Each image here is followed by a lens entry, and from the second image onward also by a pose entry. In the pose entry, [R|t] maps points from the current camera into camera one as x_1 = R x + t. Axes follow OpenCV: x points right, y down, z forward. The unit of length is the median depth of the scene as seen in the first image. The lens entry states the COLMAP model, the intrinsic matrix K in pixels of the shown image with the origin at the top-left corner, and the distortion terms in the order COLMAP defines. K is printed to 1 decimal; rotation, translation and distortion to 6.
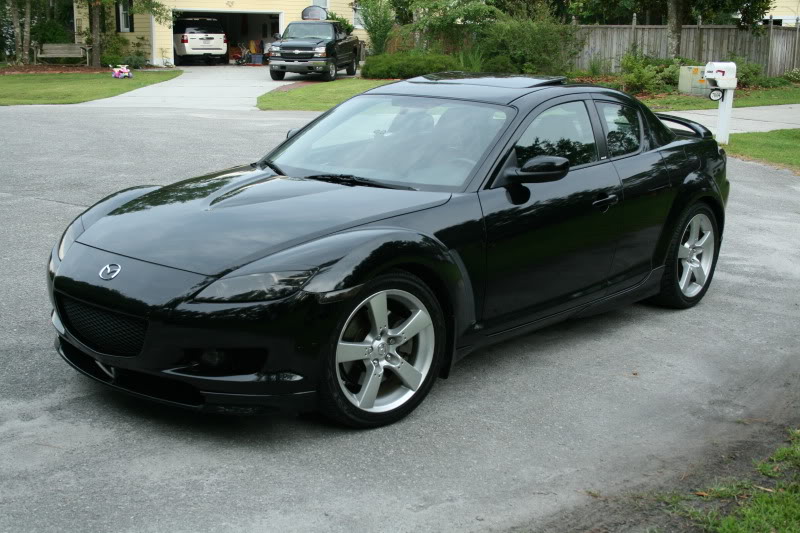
lens RADIAL K [[1052.1, 0, 393.3], [0, 1052.1, 271.0], [0, 0, 1]] dist [-0.027923, 0.000000]
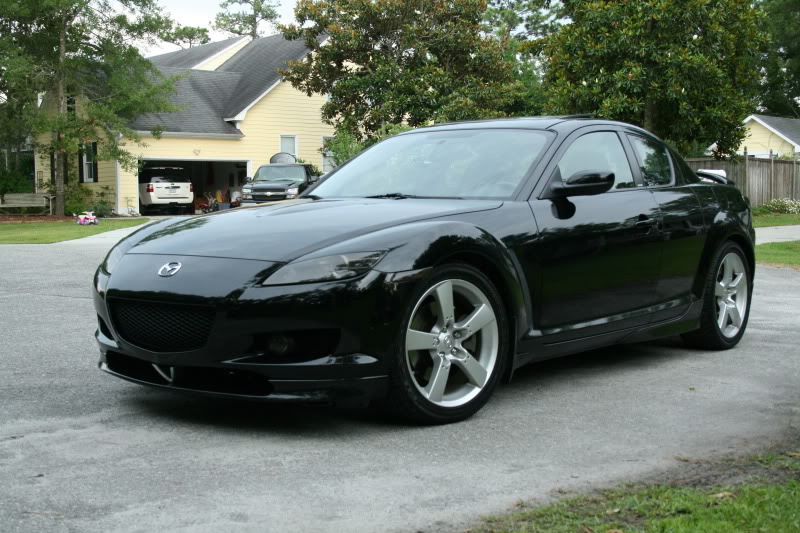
lens RADIAL K [[1101.5, 0, 394.8], [0, 1101.5, 262.2], [0, 0, 1]] dist [-0.026735, 0.000000]
pose [[0.999038, -0.025549, 0.035635, -0.067536], [0.030952, 0.986563, -0.160421, 0.116643], [-0.031057, 0.161370, 0.986405, -0.016585]]
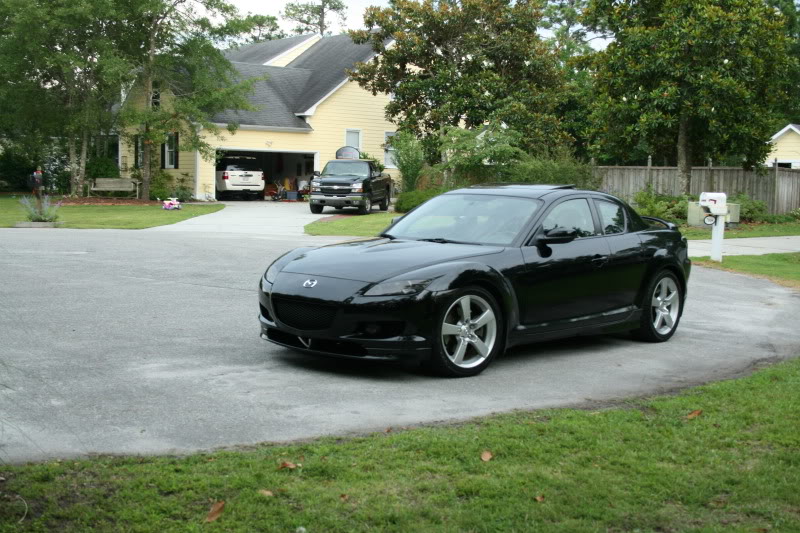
lens RADIAL K [[1101.5, 0, 400.3], [0, 1101.5, 264.3], [0, 0, 1]] dist [-0.026735, 0.000000]
pose [[0.999903, 0.010372, -0.009288, -0.073308], [-0.011594, 0.989671, -0.142890, 0.160077], [0.007710, 0.142984, 0.989695, -0.566665]]
